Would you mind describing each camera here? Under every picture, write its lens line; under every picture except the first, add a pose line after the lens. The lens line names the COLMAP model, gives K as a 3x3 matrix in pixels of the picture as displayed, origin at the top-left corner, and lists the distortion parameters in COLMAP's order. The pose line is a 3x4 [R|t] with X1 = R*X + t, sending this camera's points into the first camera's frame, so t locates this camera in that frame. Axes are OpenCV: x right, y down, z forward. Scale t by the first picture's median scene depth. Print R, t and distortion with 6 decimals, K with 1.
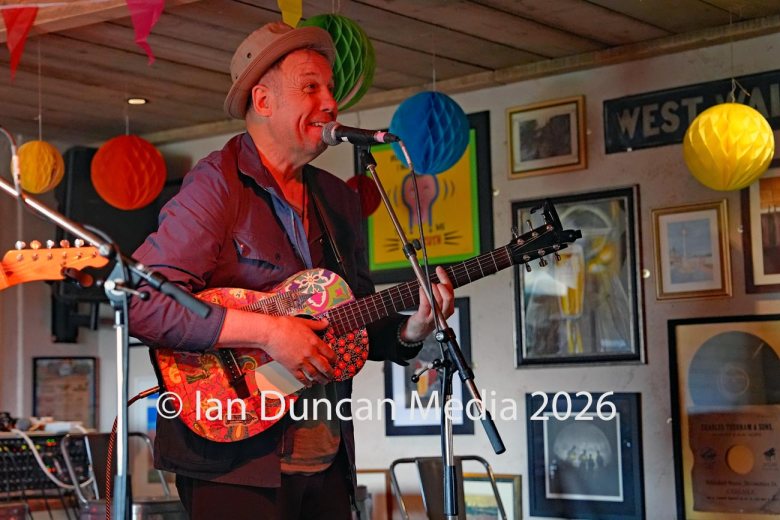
lens RADIAL K [[1484.5, 0, 380.1], [0, 1484.5, 262.5], [0, 0, 1]] dist [0.284872, 0.044552]
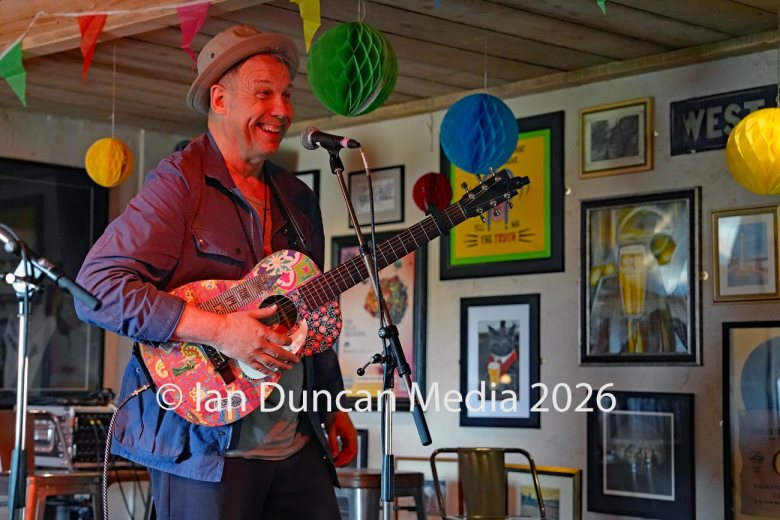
lens RADIAL K [[1487.6, 0, 389.7], [0, 1487.6, 262.9], [0, 0, 1]] dist [0.291017, -0.021750]
pose [[0.988335, 0.024763, -0.150271, 0.119682], [-0.023474, 0.999671, 0.010350, -0.006593], [0.150477, -0.006702, 0.988591, -0.028751]]
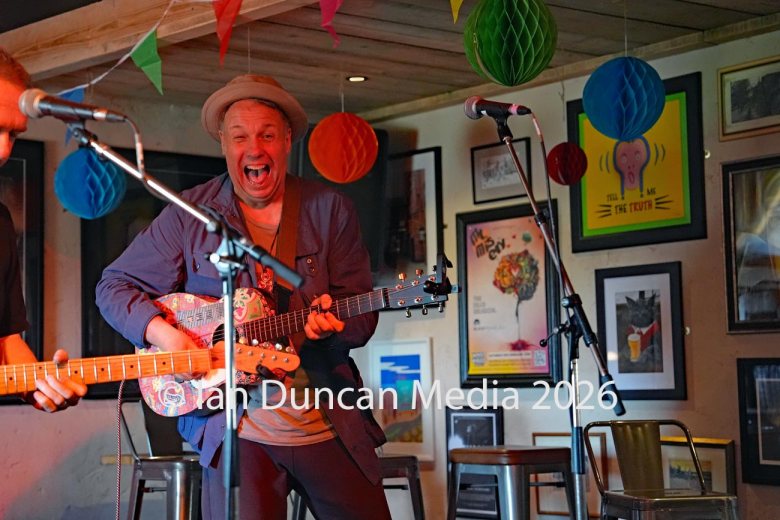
lens RADIAL K [[1486.7, 0, 385.4], [0, 1486.7, 269.5], [0, 0, 1]] dist [0.292716, -0.022412]
pose [[0.979257, -0.011889, -0.202271, 0.075127], [0.017504, 0.999509, 0.025996, -0.001334], [0.201862, -0.028997, 0.978985, -0.024355]]
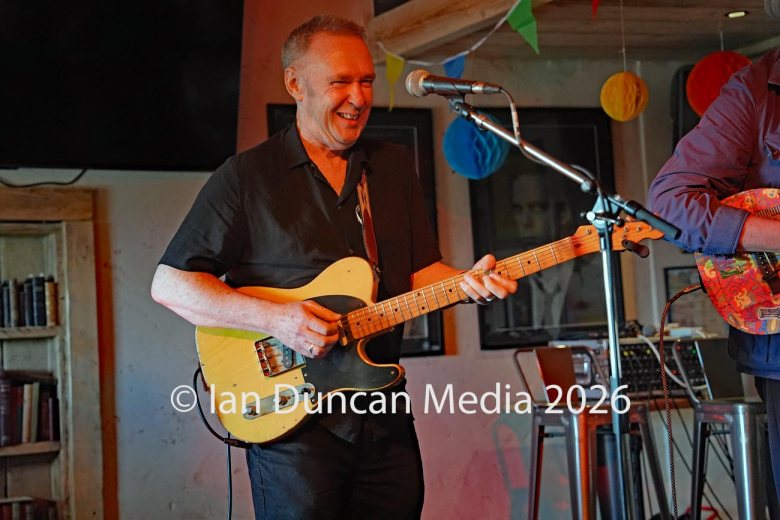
lens RADIAL K [[1485.4, 0, 394.5], [0, 1485.4, 264.0], [0, 0, 1]] dist [0.303707, -0.059245]
pose [[0.894876, -0.056228, -0.442758, 0.086933], [0.085137, 0.995322, 0.045673, -0.006109], [0.438118, -0.078567, 0.895477, -0.045476]]
